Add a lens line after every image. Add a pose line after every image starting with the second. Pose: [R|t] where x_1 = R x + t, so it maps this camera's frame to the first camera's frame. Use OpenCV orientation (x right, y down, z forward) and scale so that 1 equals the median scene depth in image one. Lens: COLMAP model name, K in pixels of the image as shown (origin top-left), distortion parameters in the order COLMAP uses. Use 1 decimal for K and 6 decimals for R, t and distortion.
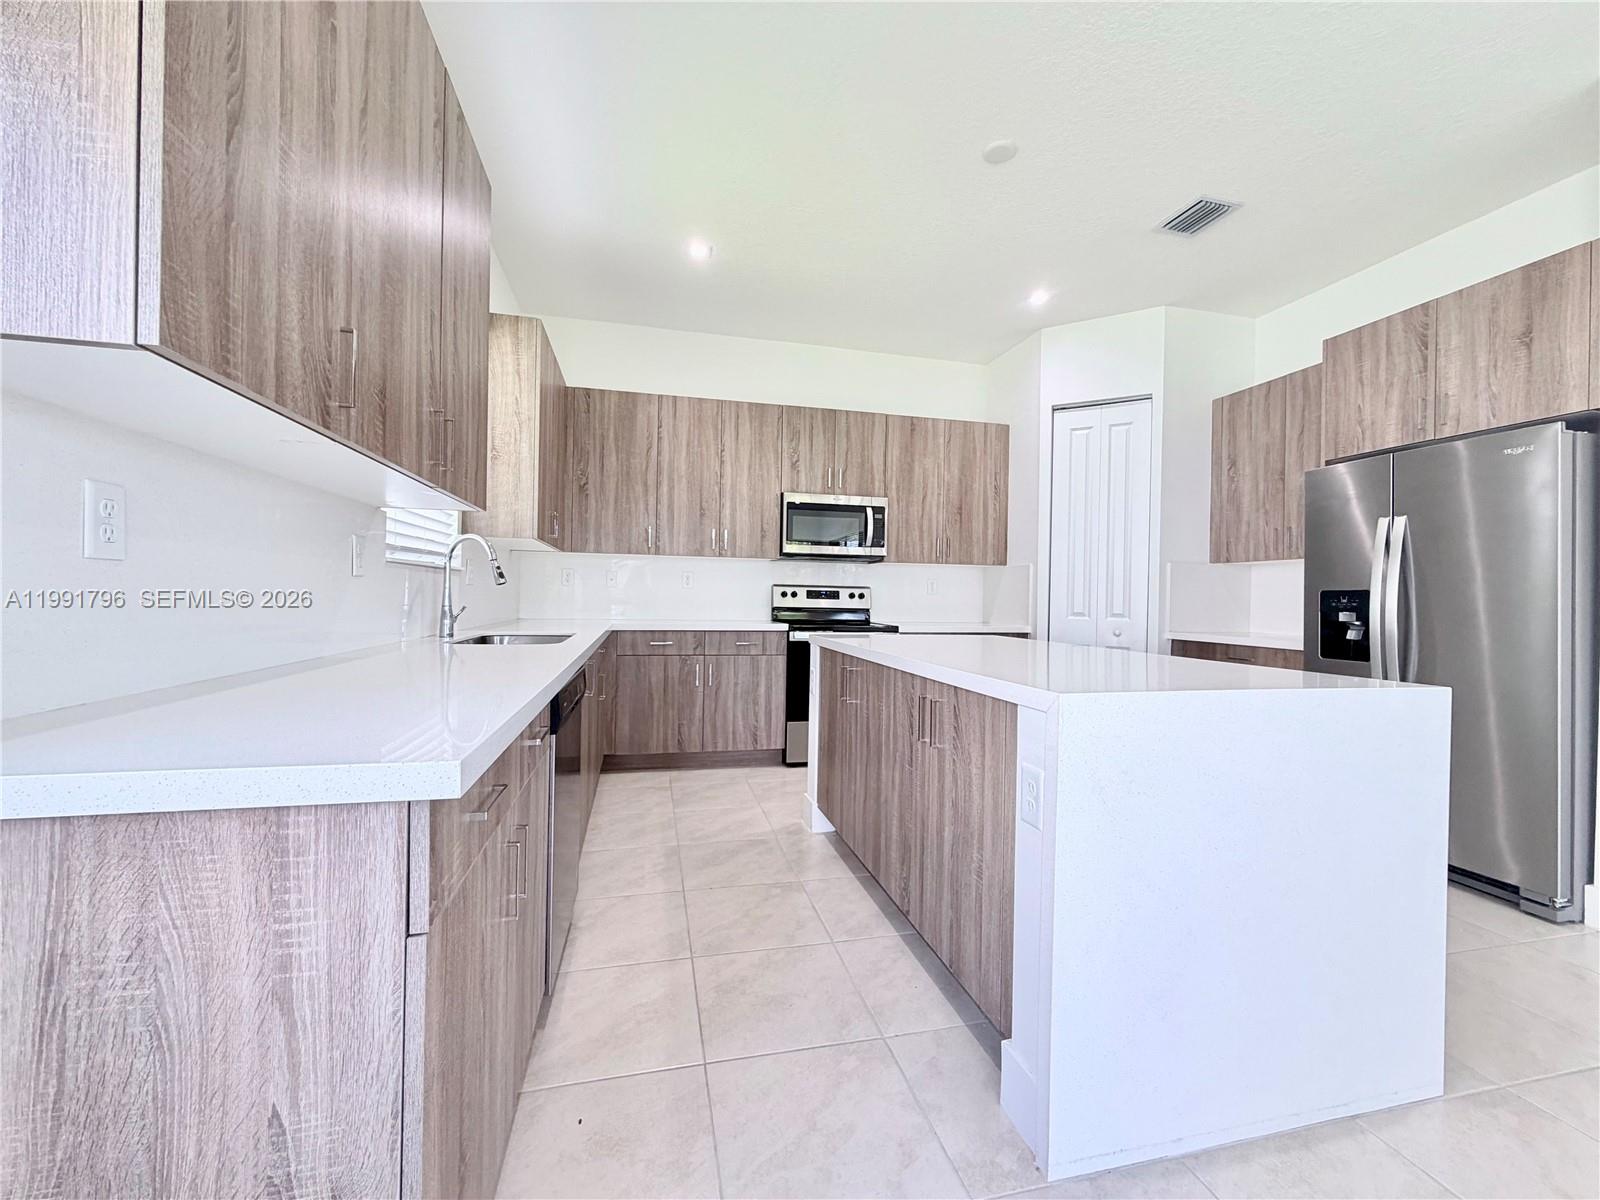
lens RADIAL K [[637.4, 0, 795.3], [0, 637.4, 597.8], [0, 0, 1]] dist [-0.001271, 0.000571]
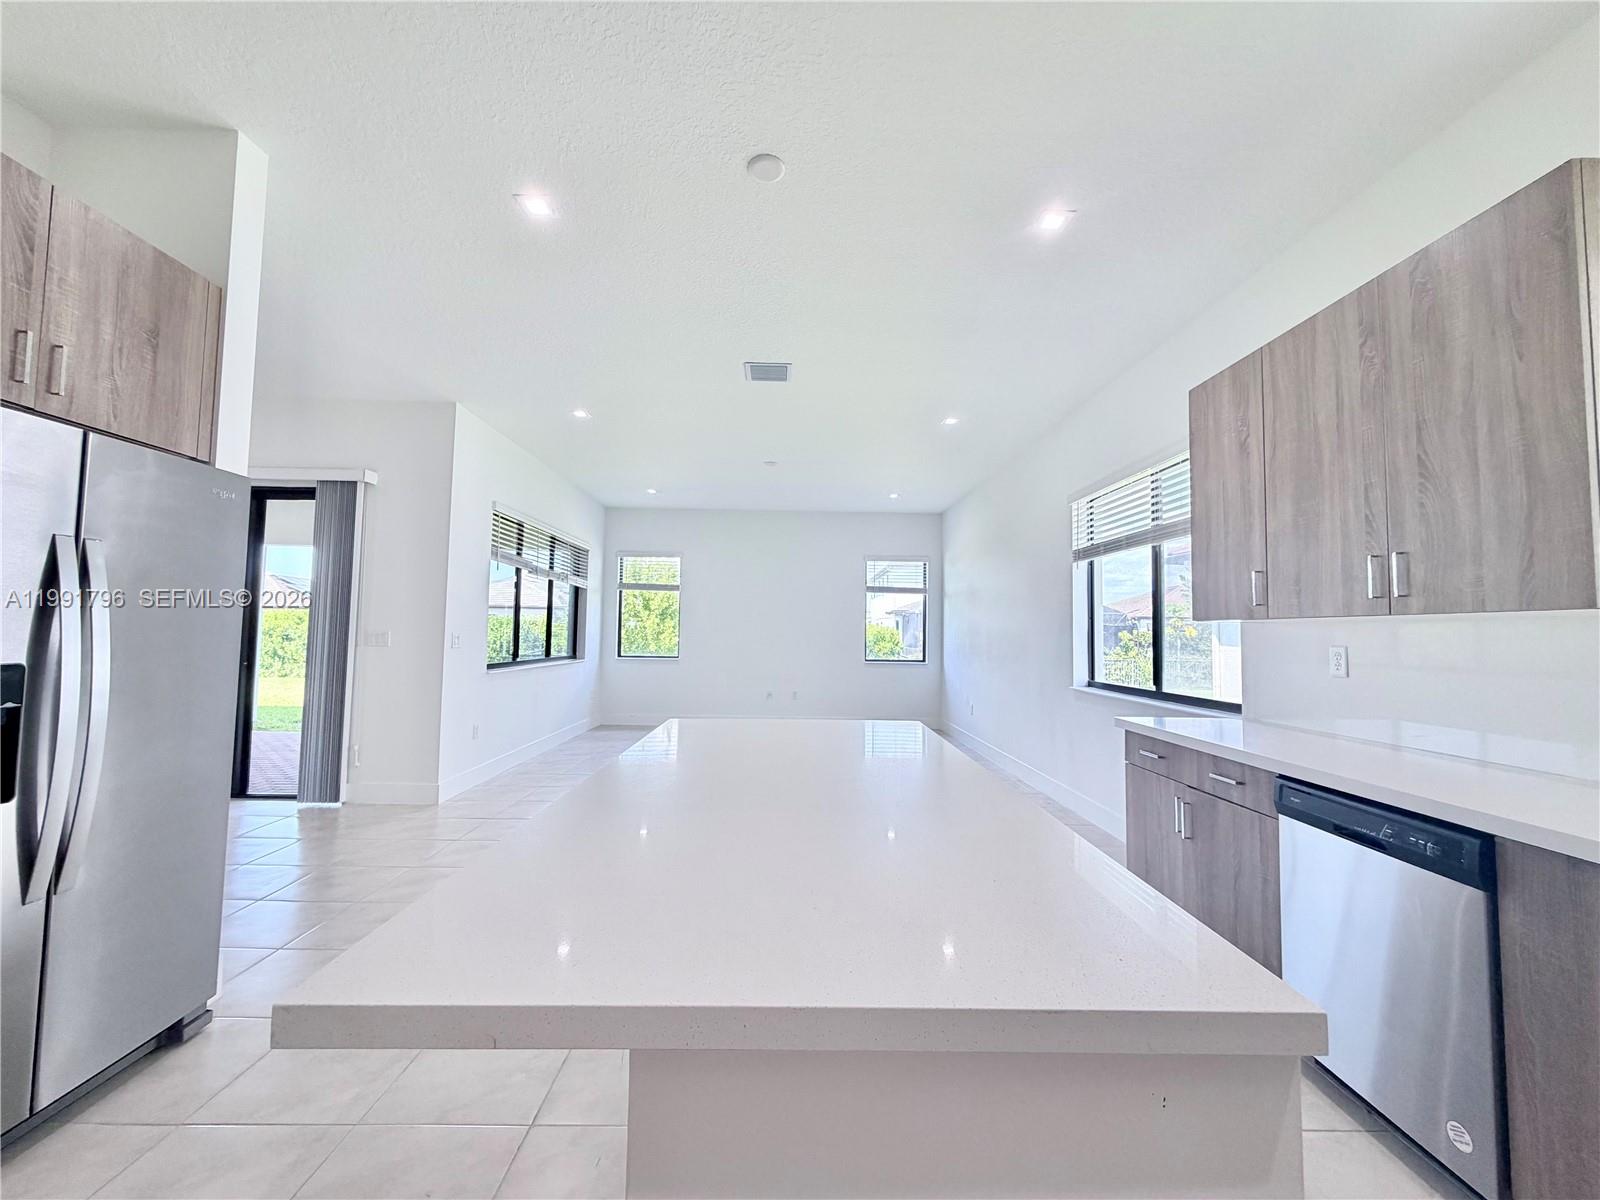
lens RADIAL K [[637.4, 0, 795.3], [0, 637.4, 597.8], [0, 0, 1]] dist [-0.001271, 0.000571]
pose [[-0.976655, -0.021175, 0.213766, 0.107543], [-0.032821, 0.998155, -0.051079, -0.040869], [-0.212290, -0.056902, -0.975549, 0.929563]]
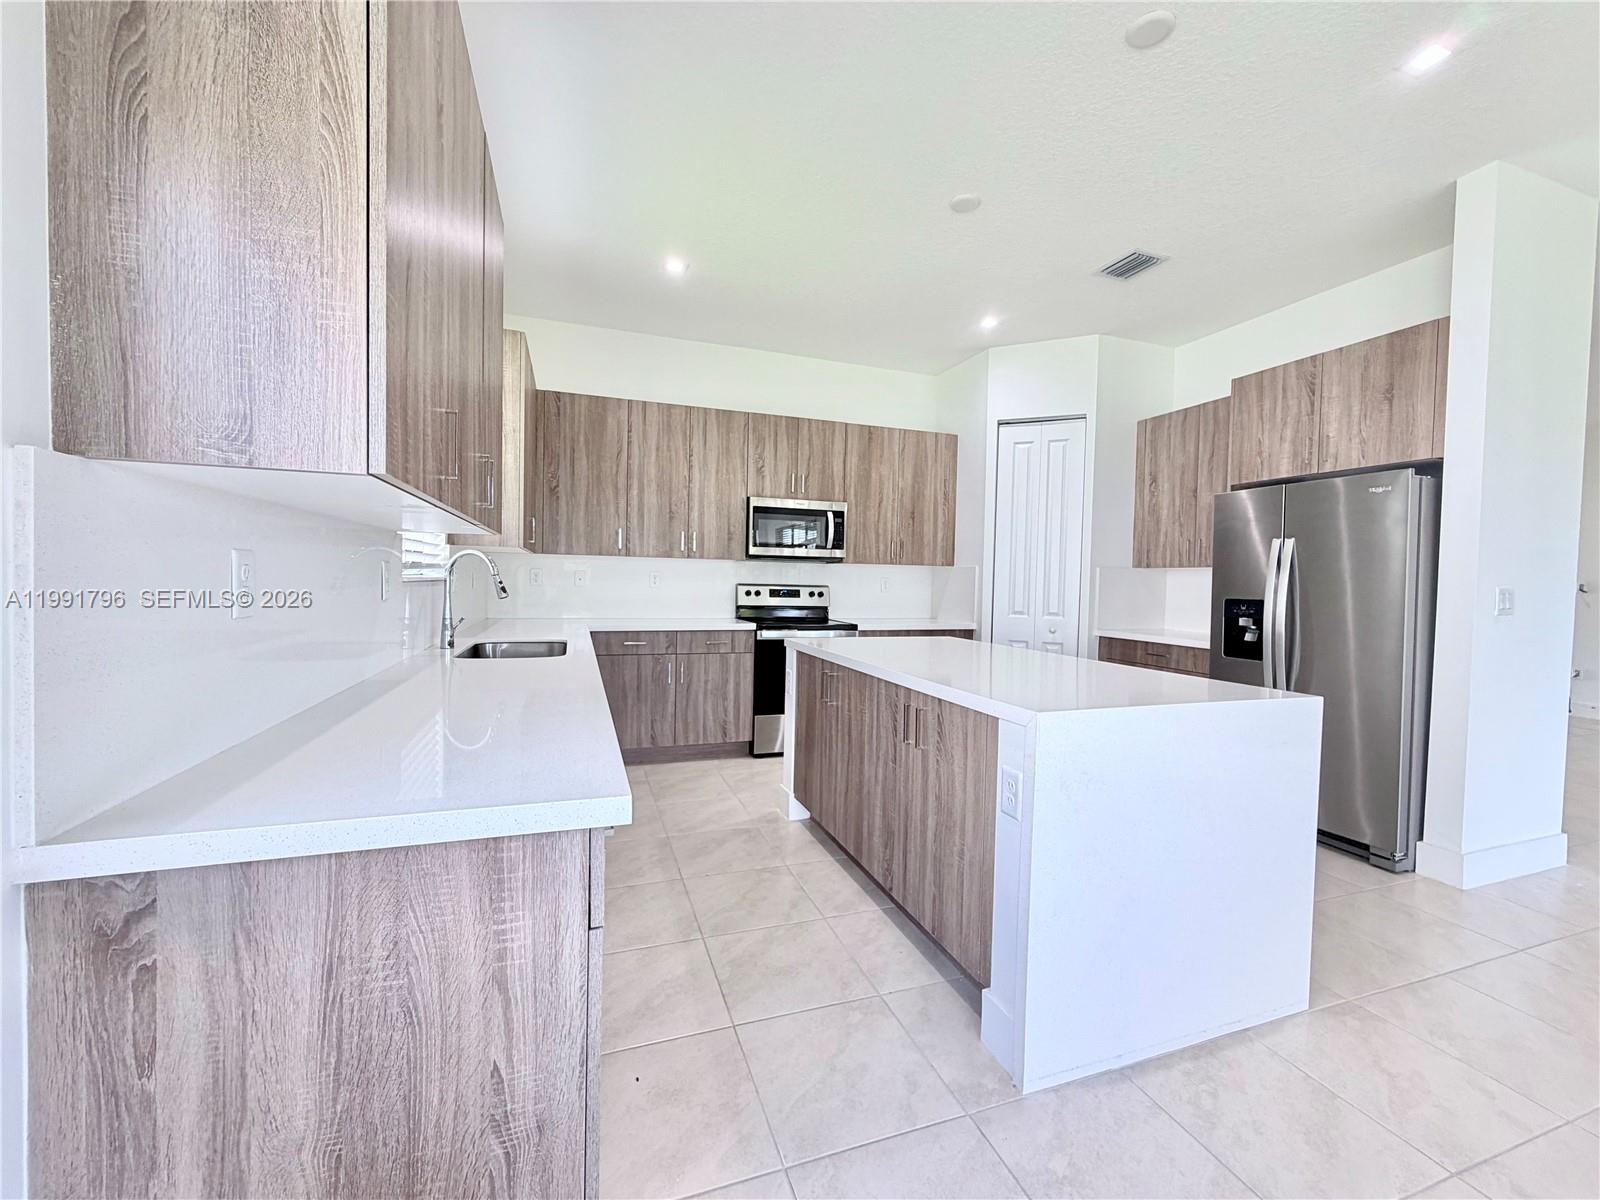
lens RADIAL K [[637.4, 0, 795.3], [0, 637.4, 597.8], [0, 0, 1]] dist [-0.001271, 0.000571]
pose [[0.994698, 0.000466, 0.102836, -0.053827], [-0.003455, 0.999577, 0.028890, -0.031554], [-0.102779, -0.029092, 0.994279, -0.054255]]
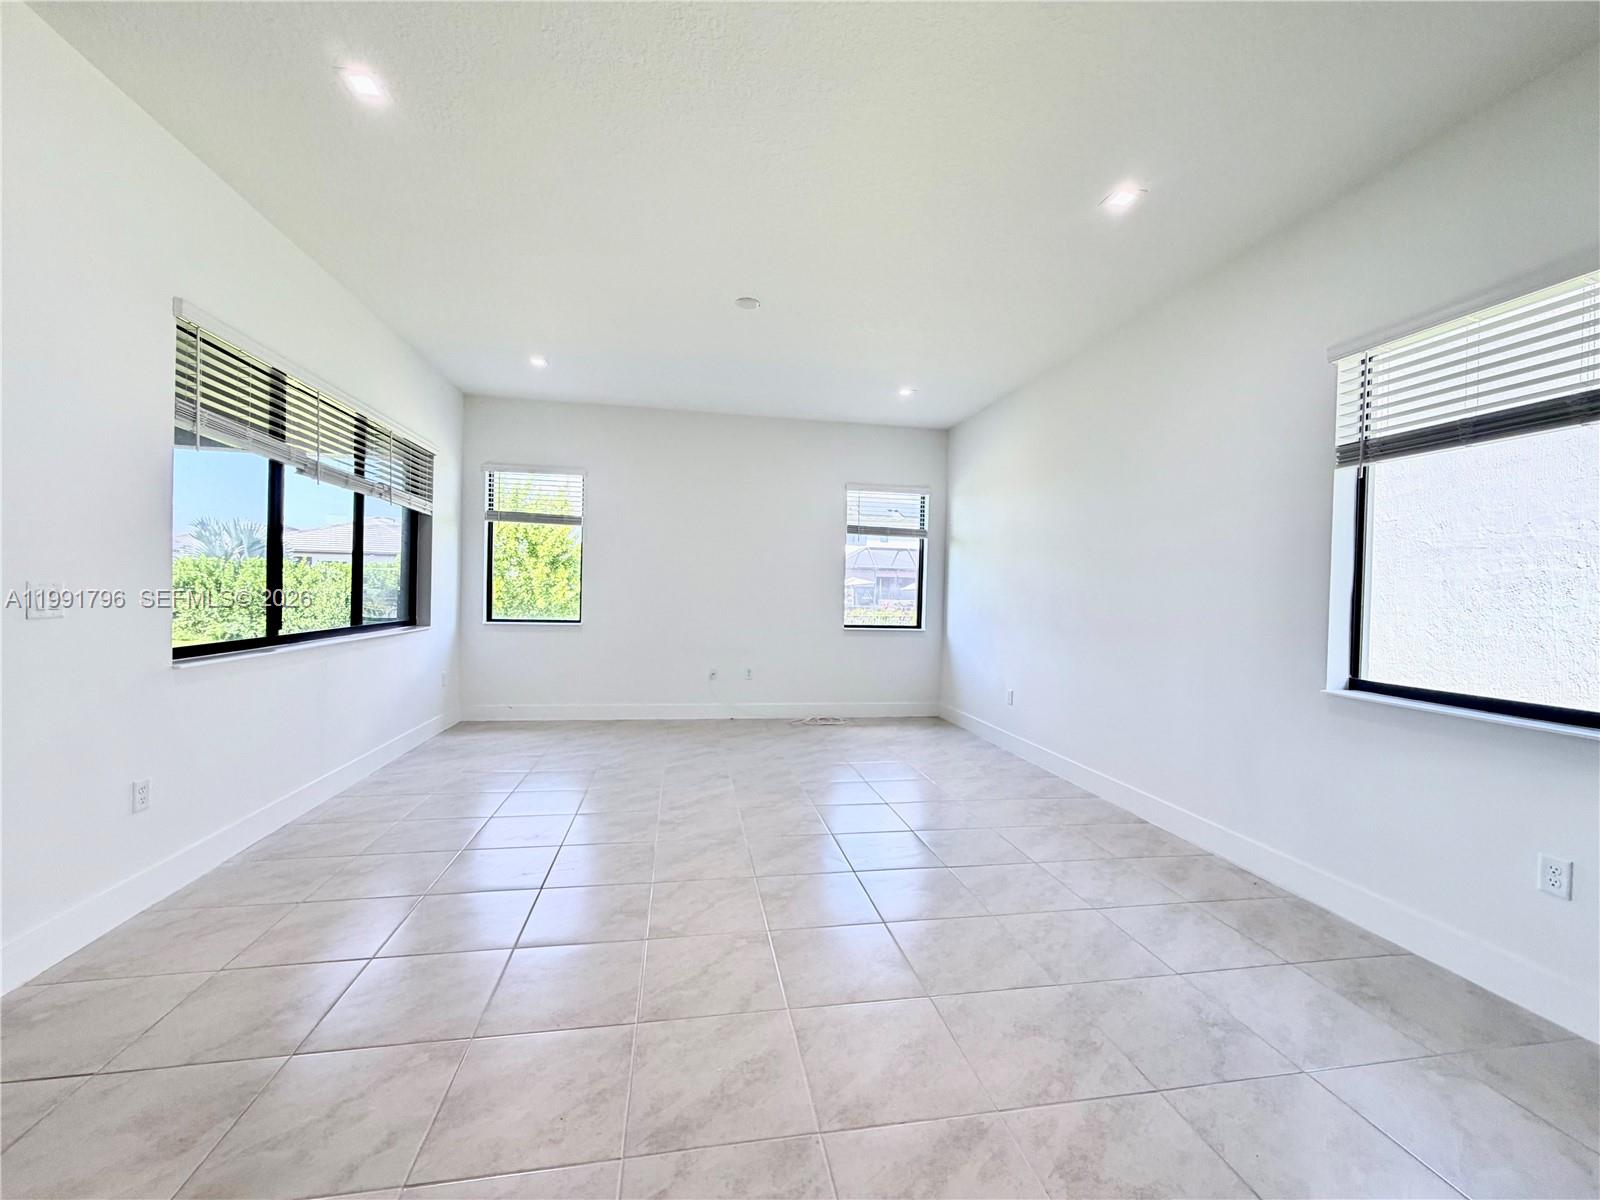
lens RADIAL K [[637.4, 0, 795.3], [0, 637.4, 597.8], [0, 0, 1]] dist [-0.001271, 0.000571]
pose [[-0.997669, -0.043662, 0.052435, 0.370407], [-0.042968, 0.998974, 0.014299, -0.035128], [-0.053005, 0.012013, -0.998522, 0.368815]]
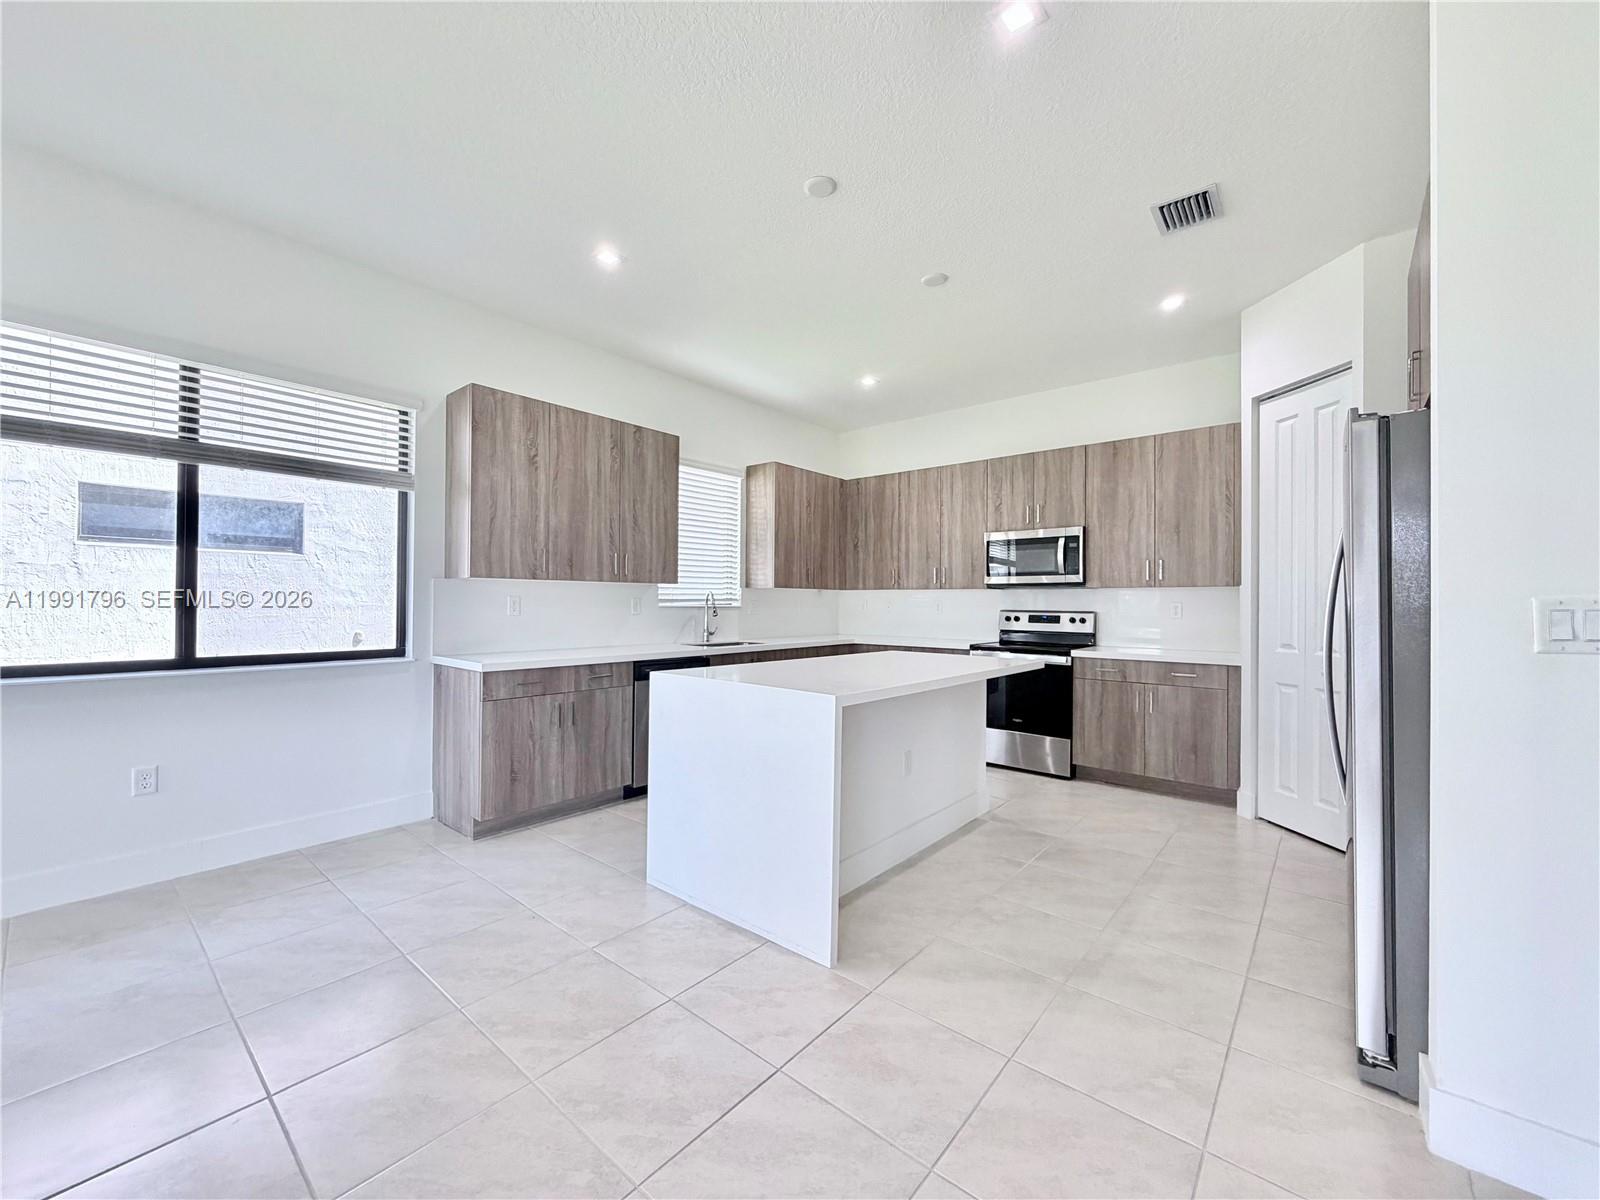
lens RADIAL K [[637.4, 0, 795.3], [0, 637.4, 597.8], [0, 0, 1]] dist [-0.001271, 0.000571]
pose [[0.595559, -0.019679, -0.803070, 0.752748], [0.001208, 0.999721, -0.023602, -0.018340], [0.803311, 0.013086, 0.595417, 0.011669]]
